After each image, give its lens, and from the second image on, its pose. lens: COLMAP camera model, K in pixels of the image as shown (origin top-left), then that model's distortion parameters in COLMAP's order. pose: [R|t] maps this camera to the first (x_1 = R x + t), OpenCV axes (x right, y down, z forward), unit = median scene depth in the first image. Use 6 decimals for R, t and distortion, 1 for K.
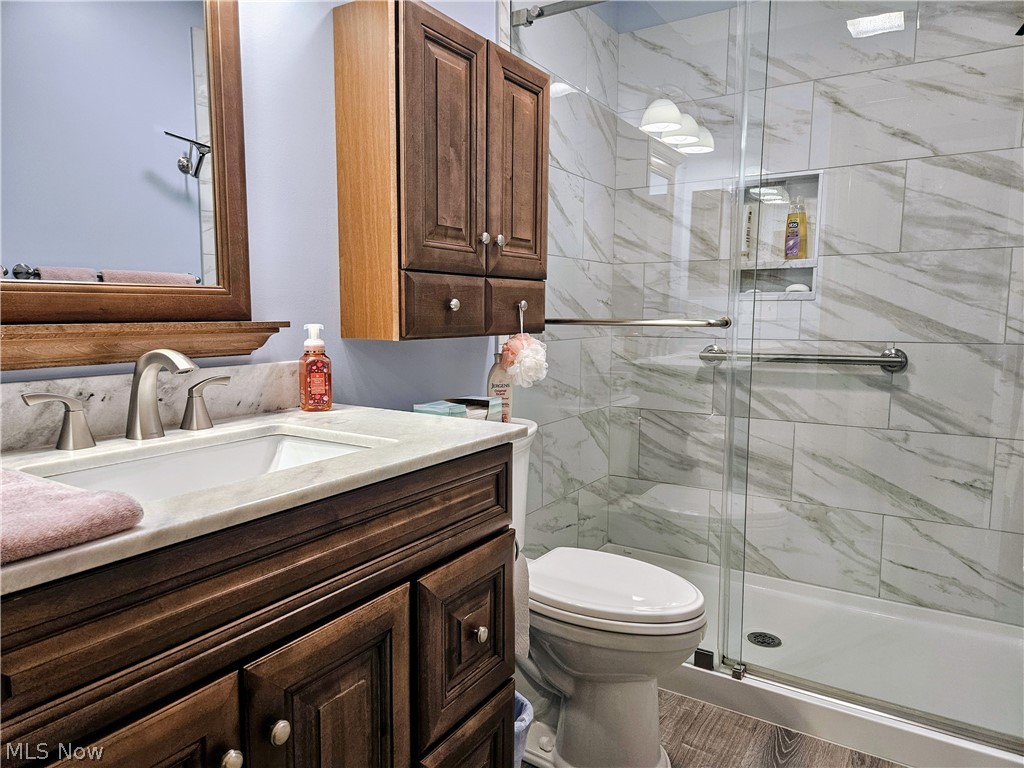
lens RADIAL K [[687.5, 0, 505.0], [0, 687.5, 389.8], [0, 0, 1]] dist [0.066669, -0.050074]
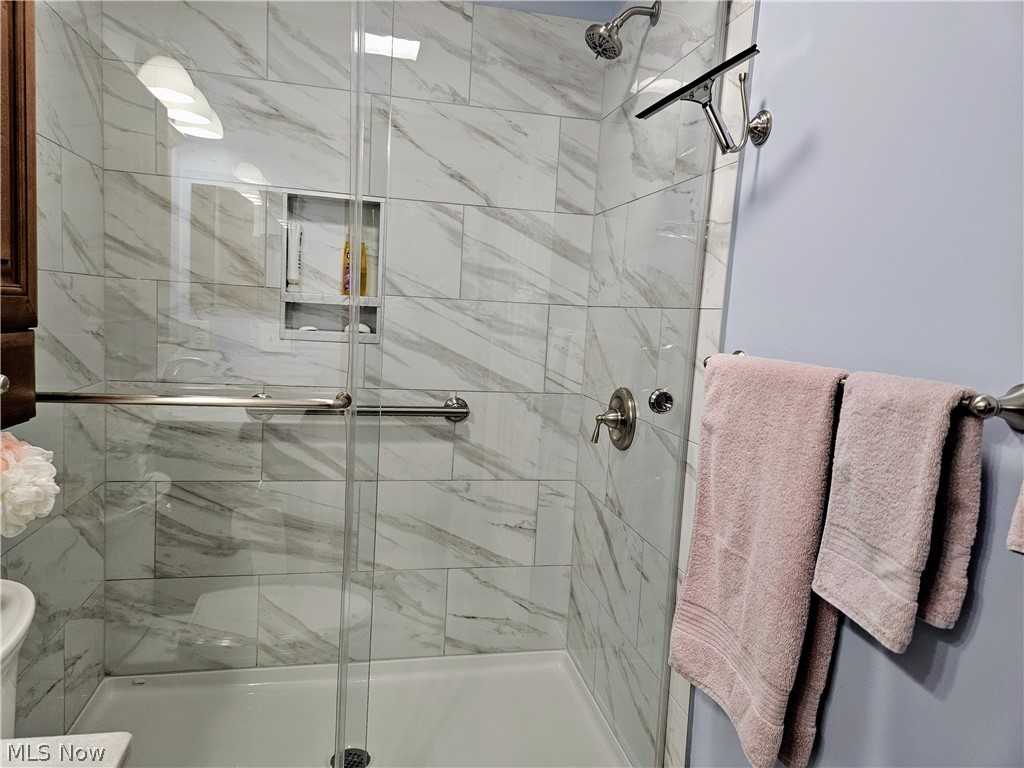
lens RADIAL K [[687.5, 0, 509.4], [0, 687.5, 382.2], [0, 0, 1]] dist [0.066669, -0.050074]
pose [[0.710047, -0.034420, 0.703312, -0.058301], [0.026235, 0.999404, 0.022425, -0.096064], [-0.703665, 0.002528, 0.710527, 0.259666]]
